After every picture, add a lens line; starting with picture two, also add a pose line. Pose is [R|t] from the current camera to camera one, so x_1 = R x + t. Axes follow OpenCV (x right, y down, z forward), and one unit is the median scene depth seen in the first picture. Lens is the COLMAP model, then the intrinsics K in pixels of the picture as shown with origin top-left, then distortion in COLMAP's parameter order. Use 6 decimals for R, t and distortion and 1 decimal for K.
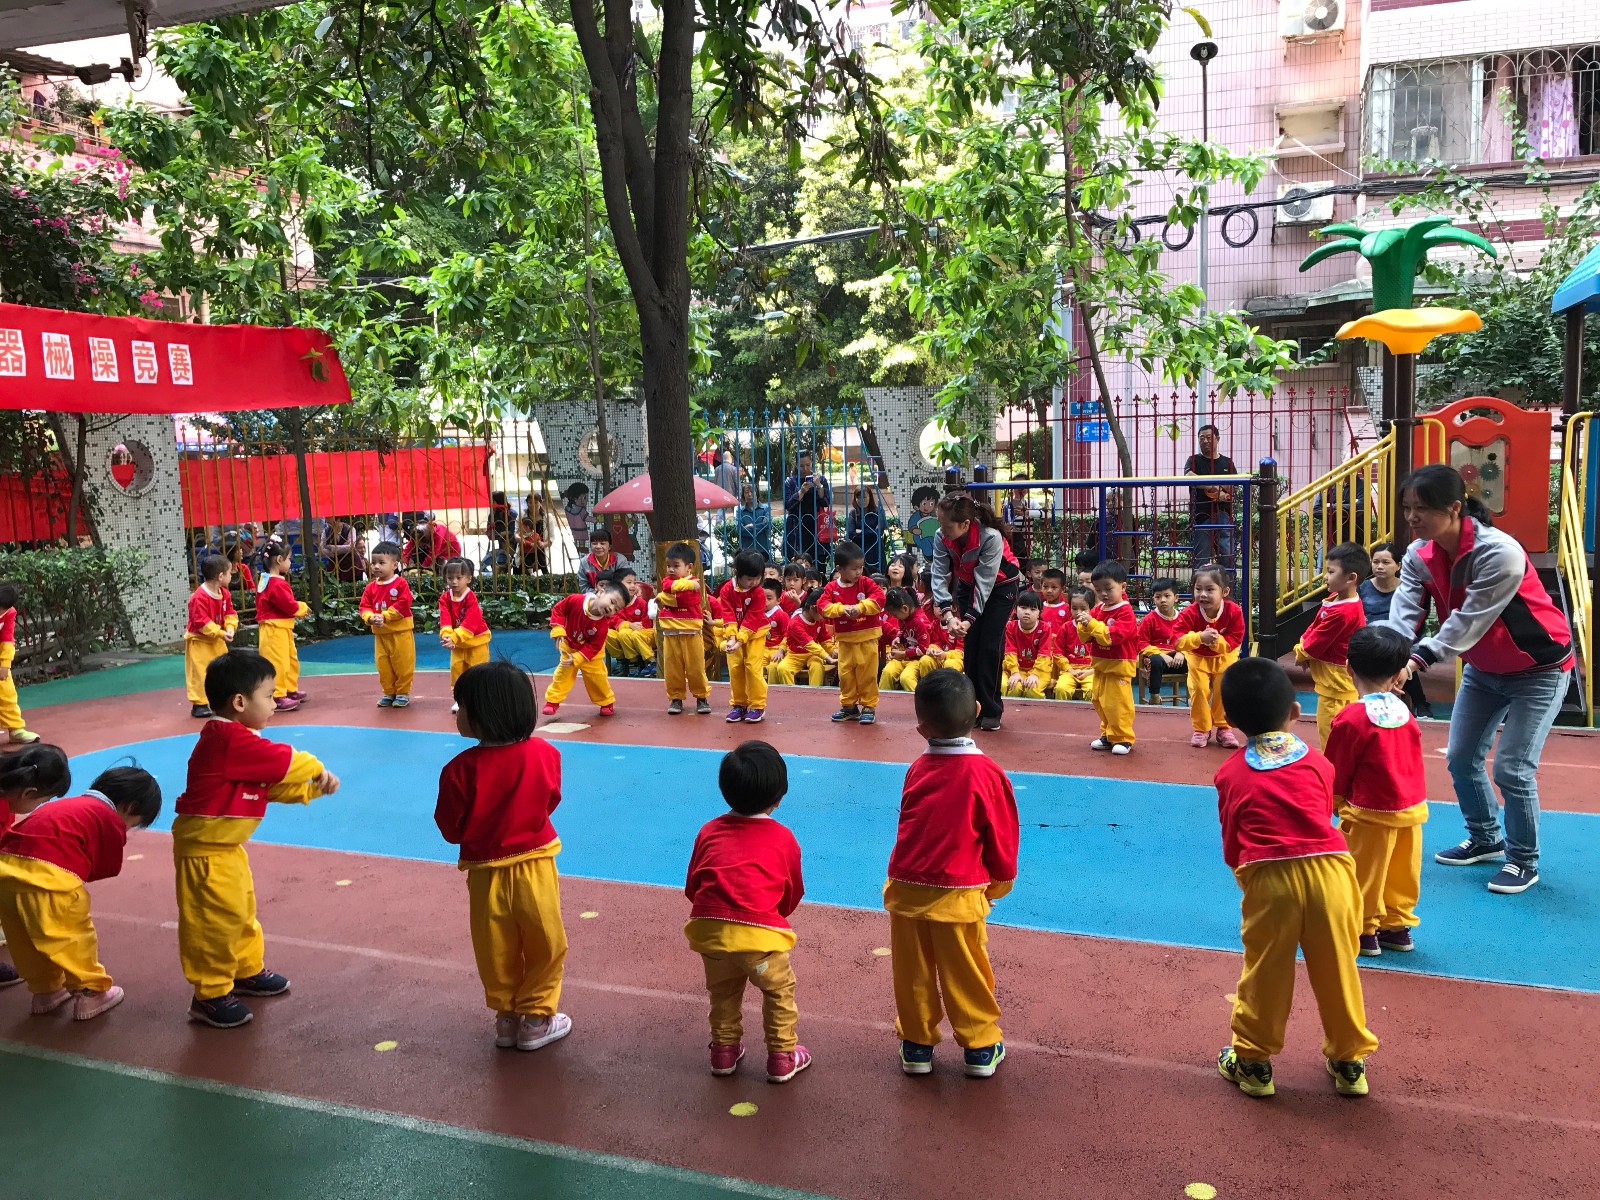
lens RADIAL K [[1317.5, 0, 801.8], [0, 1317.5, 600.4], [0, 0, 1]] dist [0.030836, -0.029517]
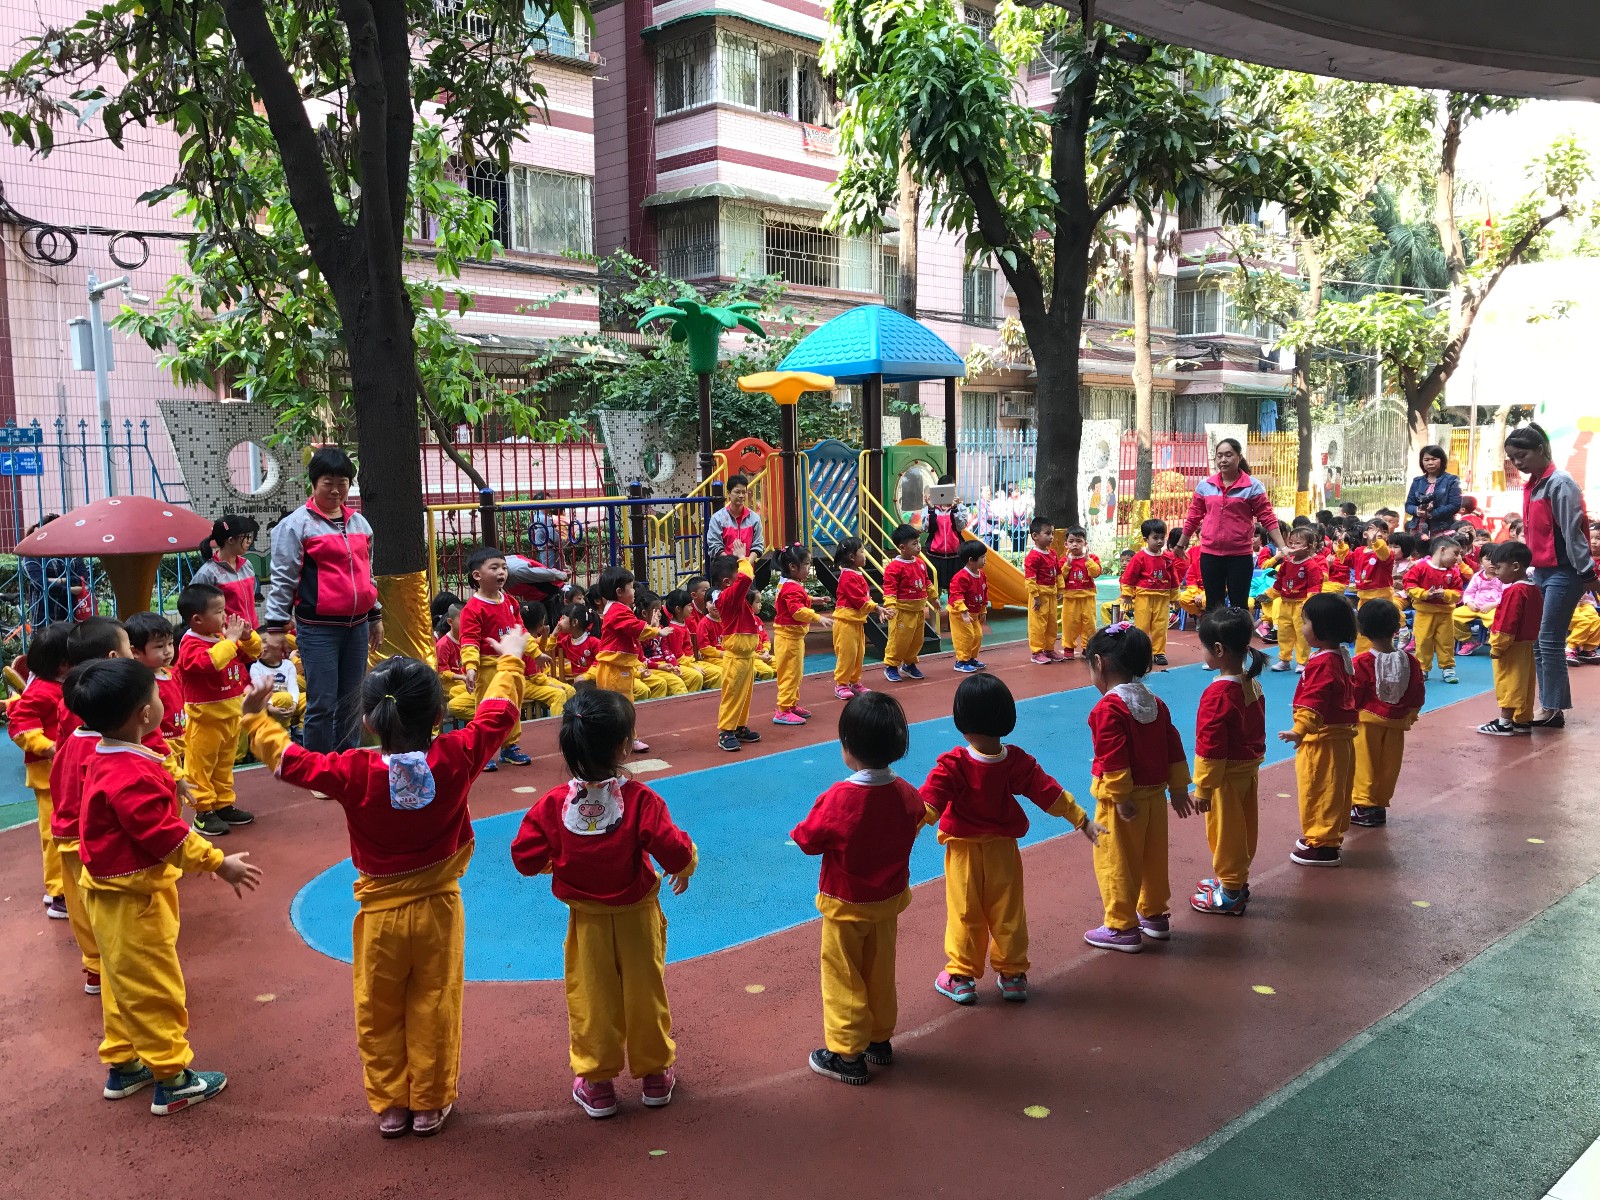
lens RADIAL K [[1317.5, 0, 795.9], [0, 1317.5, 584.1], [0, 0, 1]] dist [0.030836, -0.029517]
pose [[0.435666, -0.066849, 0.897623, -0.565586], [0.109996, 0.993718, 0.020618, -0.021600], [-0.893362, 0.089753, 0.440282, 0.307312]]
